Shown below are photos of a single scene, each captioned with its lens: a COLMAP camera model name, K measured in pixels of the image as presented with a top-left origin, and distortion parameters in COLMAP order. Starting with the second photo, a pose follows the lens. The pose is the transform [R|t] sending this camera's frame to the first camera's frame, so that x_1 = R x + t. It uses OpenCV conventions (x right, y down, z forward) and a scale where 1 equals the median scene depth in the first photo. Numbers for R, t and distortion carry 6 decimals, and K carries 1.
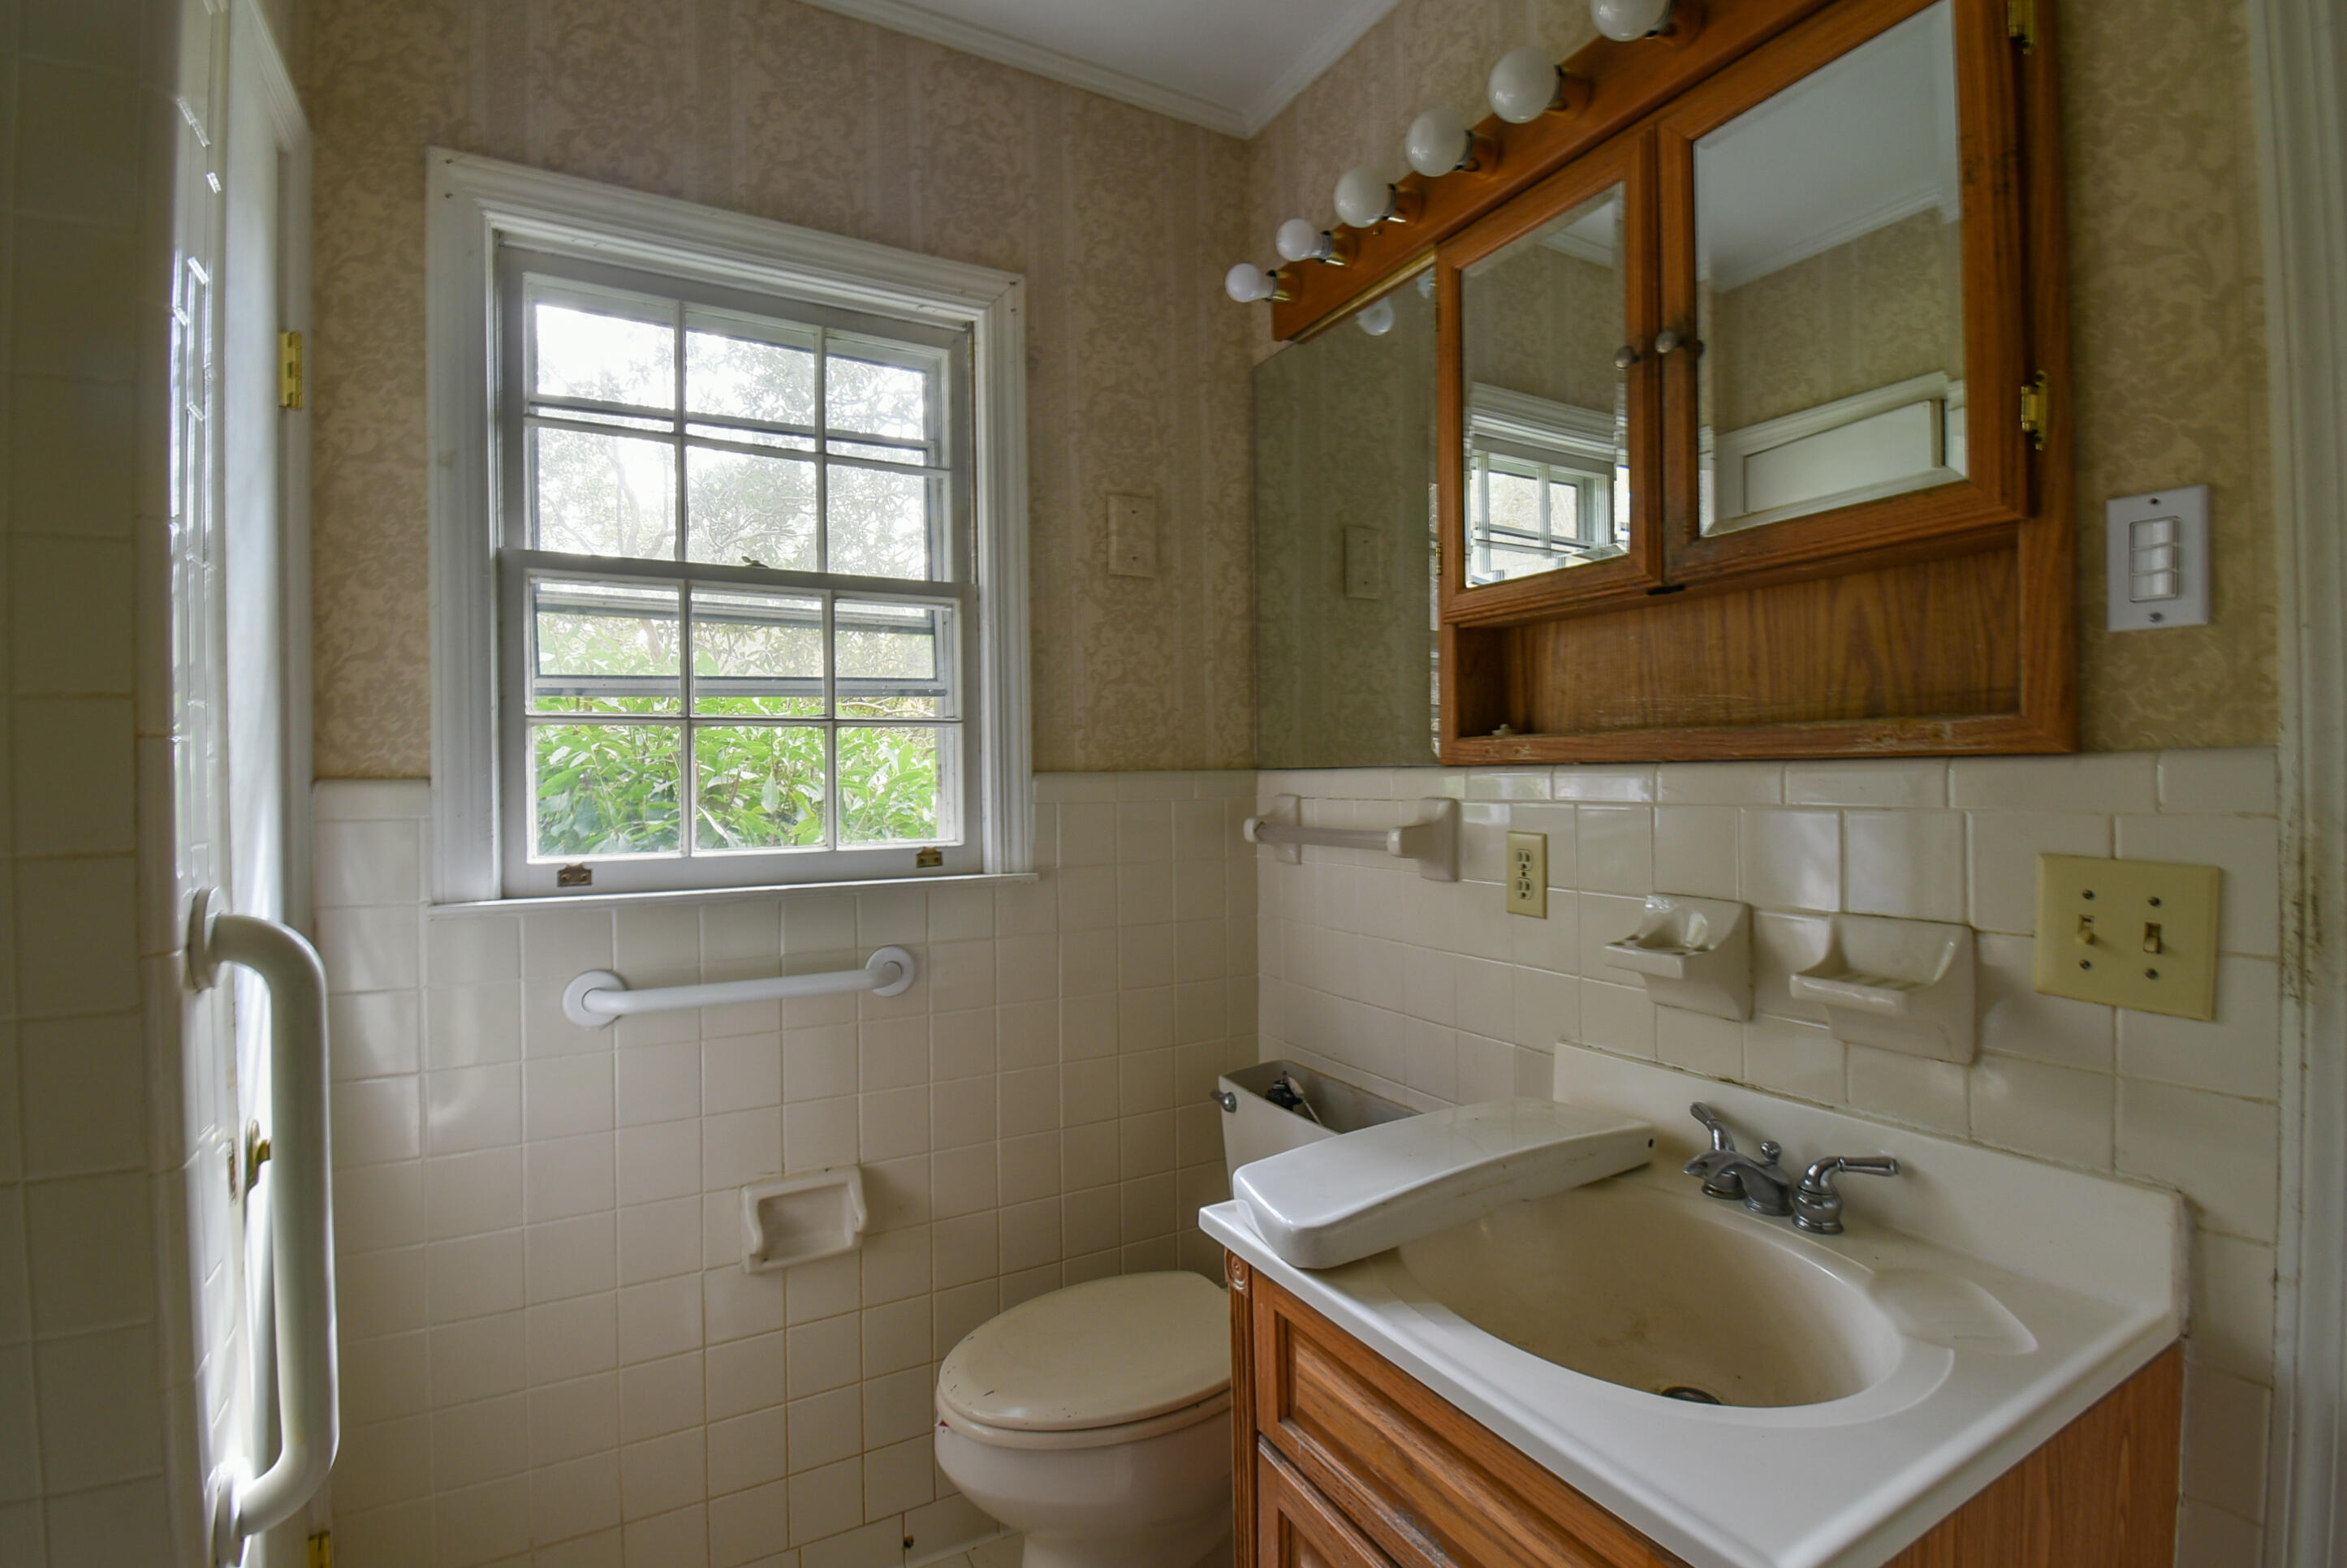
lens RADIAL K [[1054.5, 0, 1165.3], [0, 1054.5, 778.9], [0, 0, 1]] dist [0.003084, -0.017061]
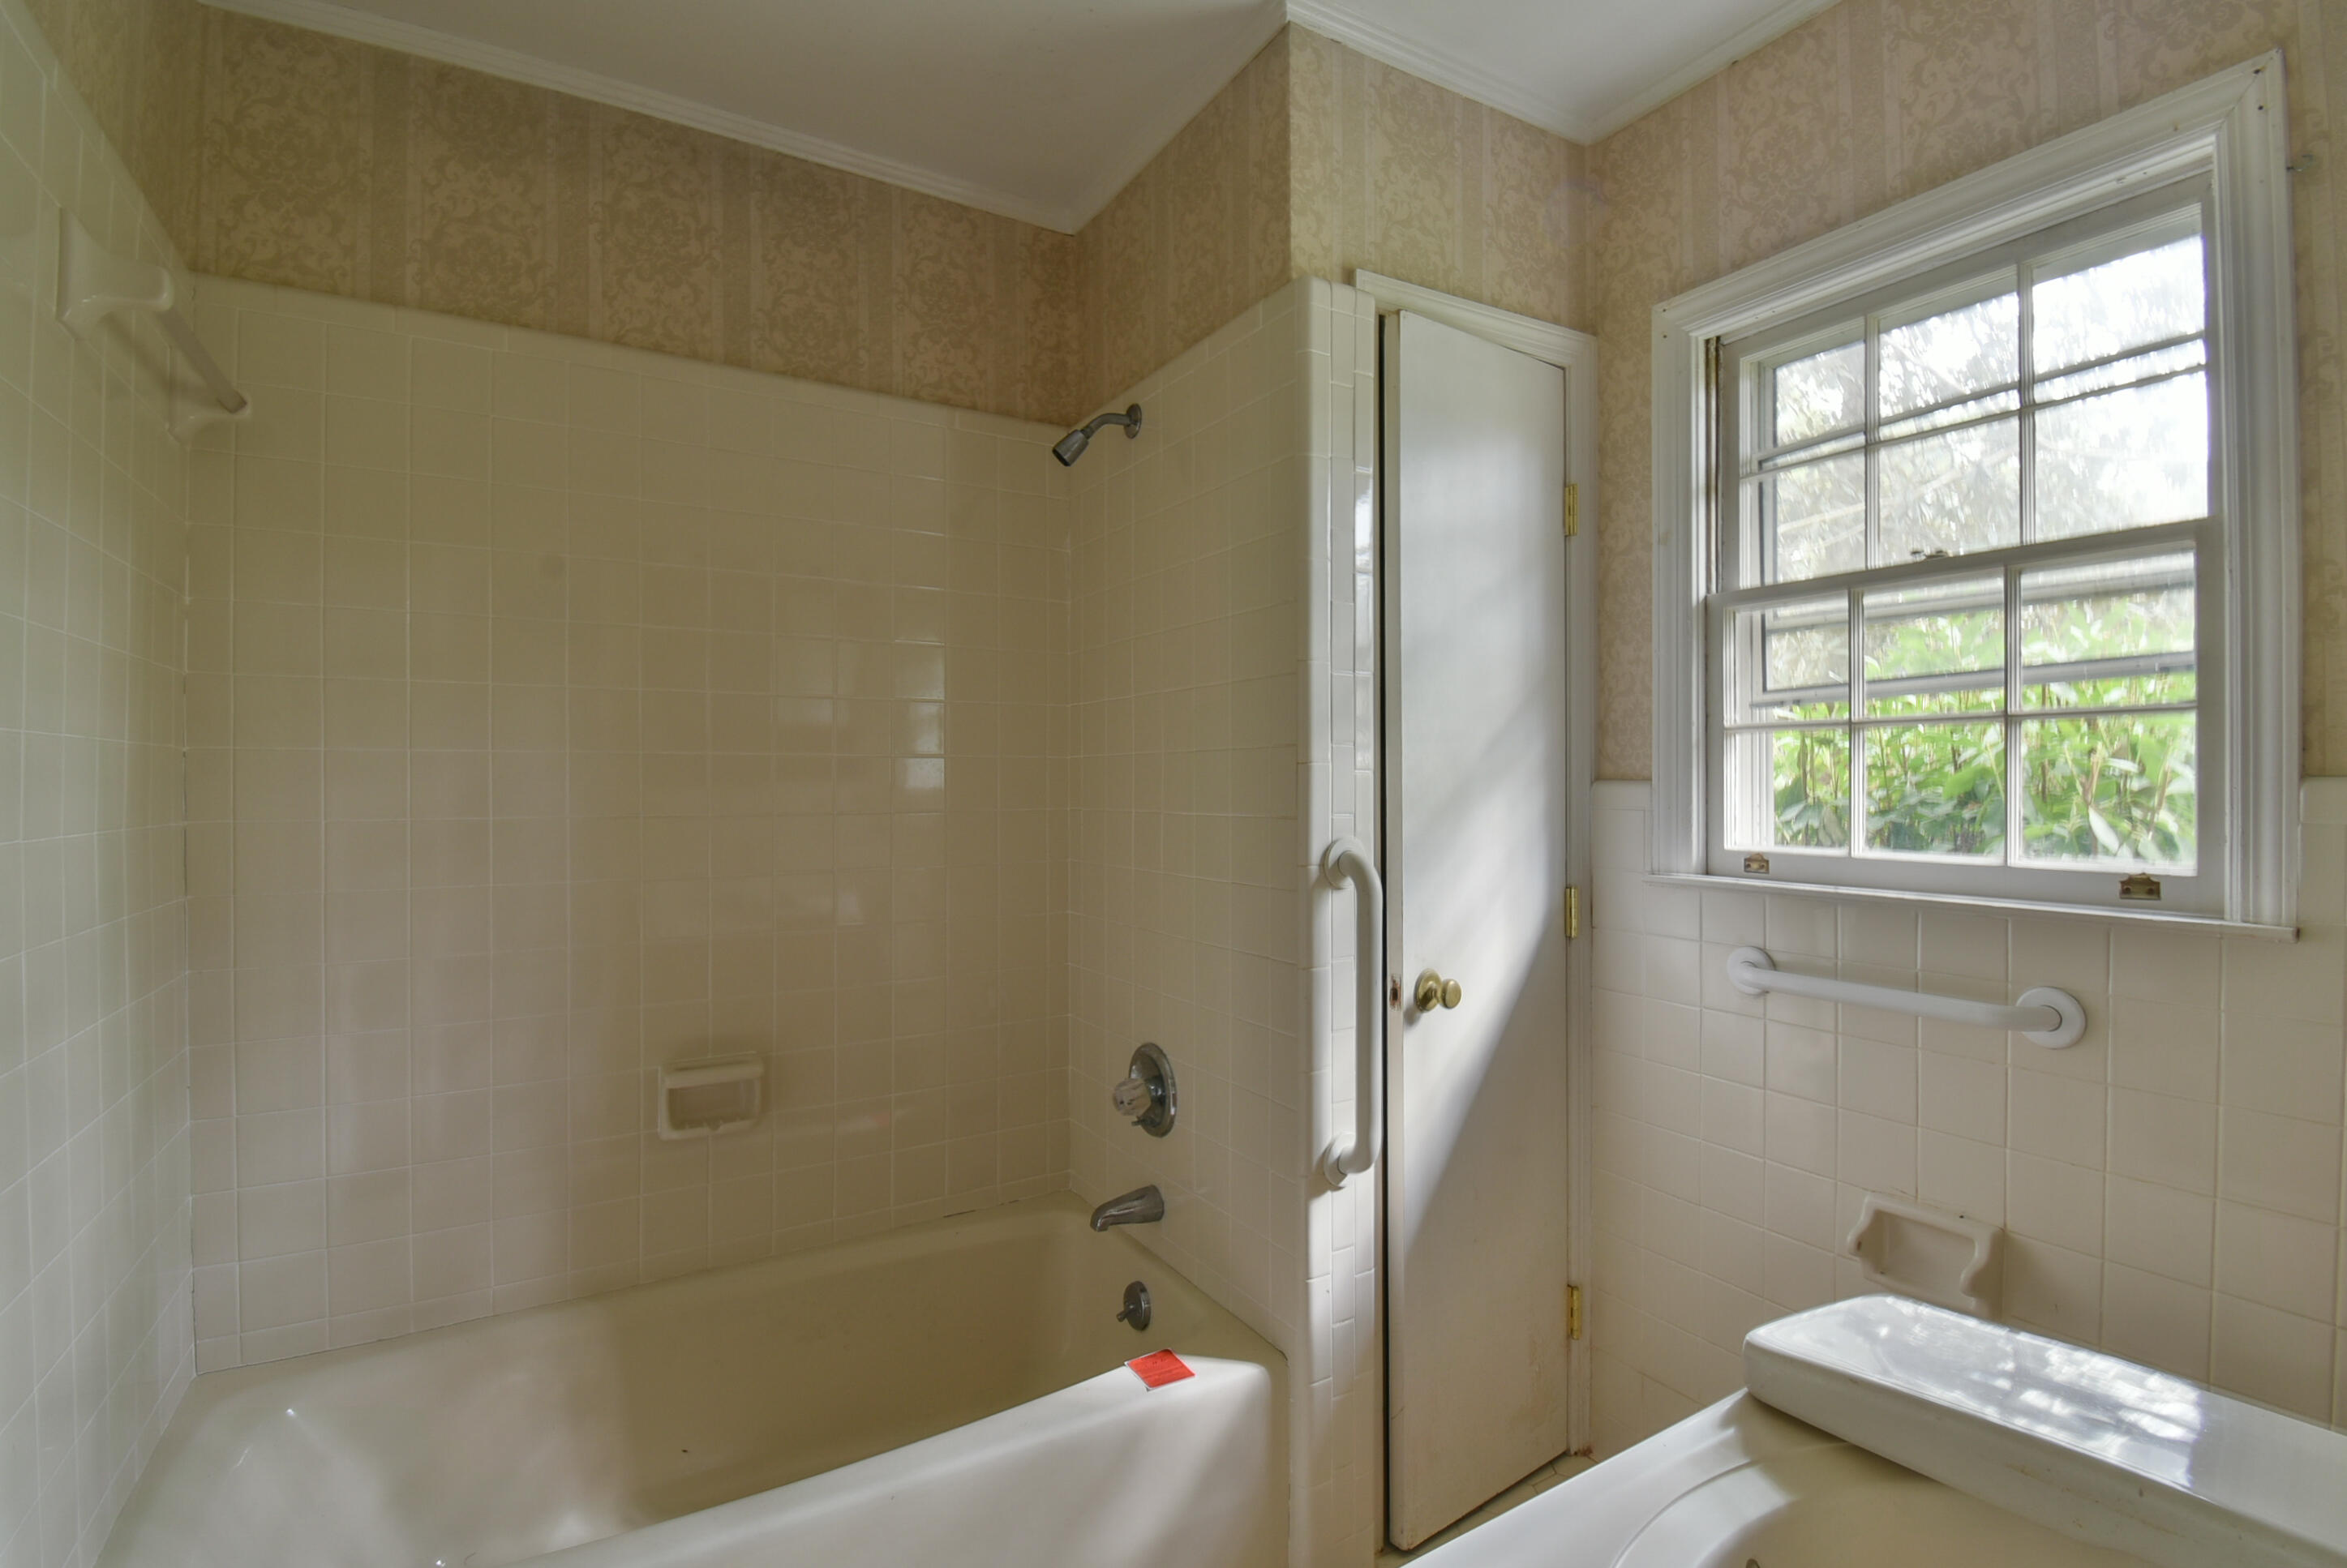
lens RADIAL K [[1054.5, 0, 1165.3], [0, 1054.5, 778.9], [0, 0, 1]] dist [0.003084, -0.017061]
pose [[0.039637, 0.007661, -0.999185, 0.630974], [-0.001340, 0.999970, 0.007614, -0.010953], [0.999213, 0.001037, 0.039646, 0.328565]]
